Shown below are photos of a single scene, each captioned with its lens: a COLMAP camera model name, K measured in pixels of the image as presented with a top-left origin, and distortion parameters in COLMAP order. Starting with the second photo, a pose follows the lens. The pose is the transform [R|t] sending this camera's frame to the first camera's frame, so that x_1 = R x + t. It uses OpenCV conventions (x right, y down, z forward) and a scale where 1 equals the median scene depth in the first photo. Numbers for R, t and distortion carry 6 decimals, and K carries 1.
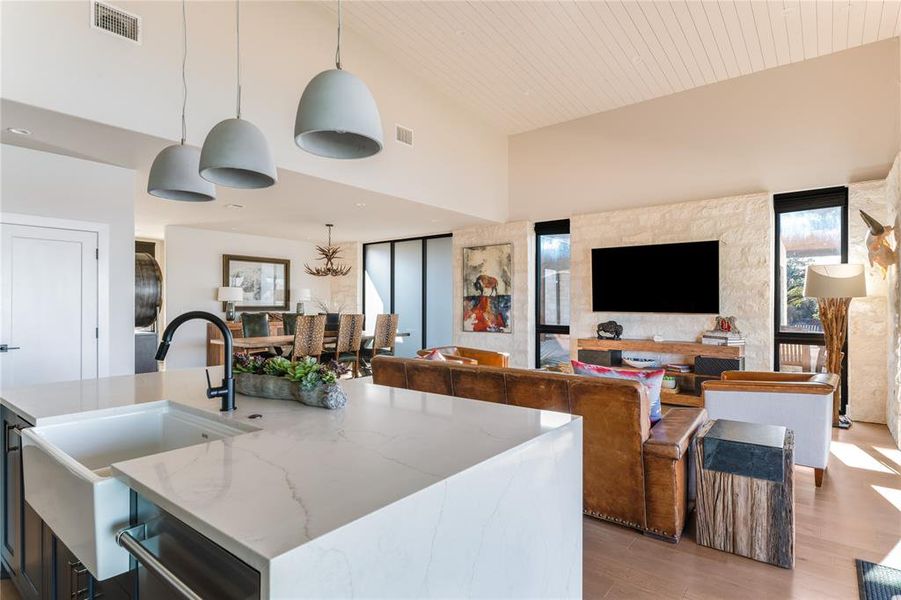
lens RADIAL K [[455.6, 0, 450.5], [0, 455.6, 300.0], [0, 0, 1]] dist [0.002099, 0.000161]
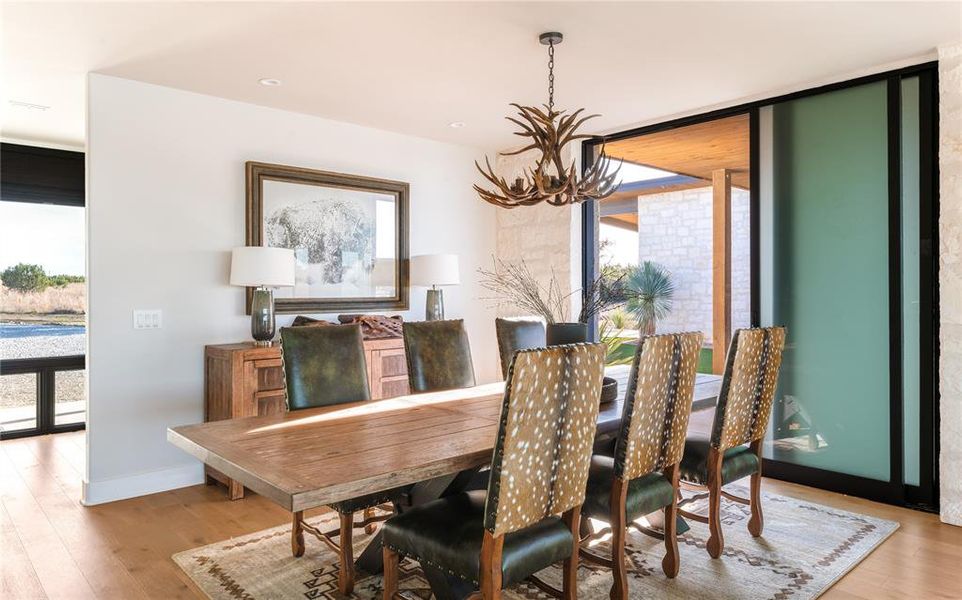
lens RADIAL K [[635.1, 0, 481.0], [0, 635.1, 300.0], [0, 0, 1]] dist [-0.000545, -0.000206]
pose [[0.984487, 0.001133, -0.175452, -0.211614], [0.002669, 0.999767, 0.021433, 0.003406], [0.175435, -0.021569, 0.984255, 0.505337]]
